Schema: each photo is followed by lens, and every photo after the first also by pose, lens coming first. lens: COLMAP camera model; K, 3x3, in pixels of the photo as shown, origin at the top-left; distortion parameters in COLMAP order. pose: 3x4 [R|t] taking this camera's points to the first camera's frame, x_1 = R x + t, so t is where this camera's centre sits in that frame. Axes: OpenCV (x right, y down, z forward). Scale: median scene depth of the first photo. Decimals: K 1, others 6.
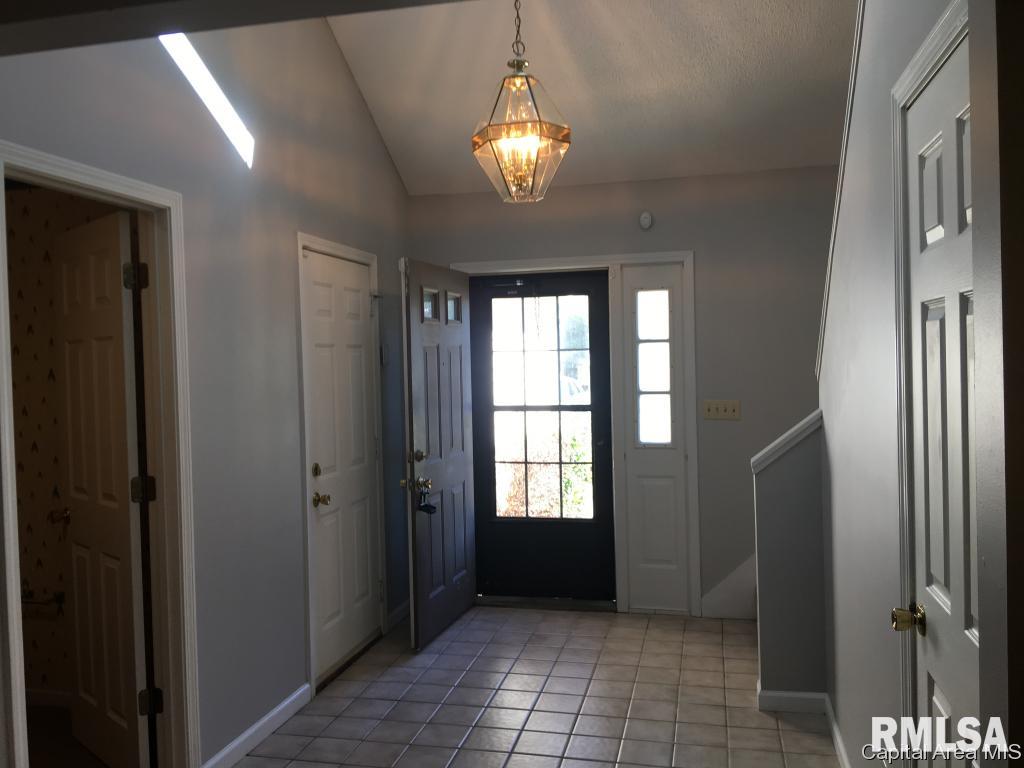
lens RADIAL K [[861.5, 0, 494.0], [0, 861.5, 367.0], [0, 0, 1]] dist [0.005688, -0.003826]
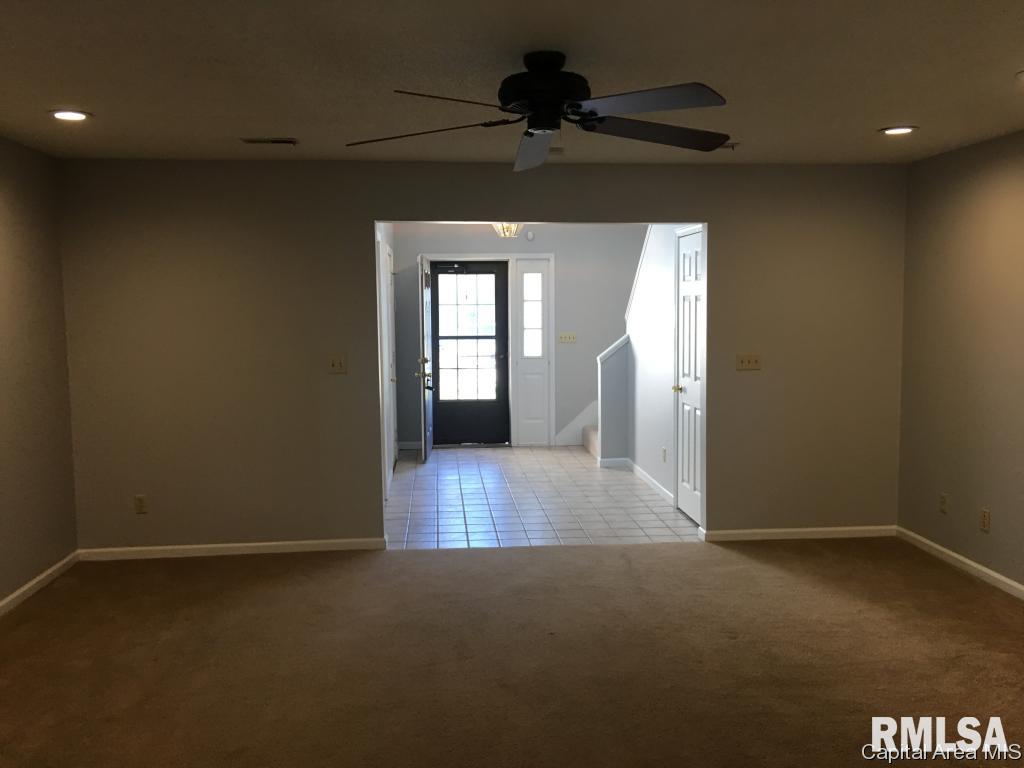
lens RADIAL K [[861.5, 0, 494.0], [0, 861.5, 367.0], [0, 0, 1]] dist [0.005688, -0.003826]
pose [[0.950841, -0.006269, 0.309615, -0.481670], [-0.011928, 0.998312, 0.056846, 0.007810], [-0.309449, -0.057745, 0.949161, -0.765292]]
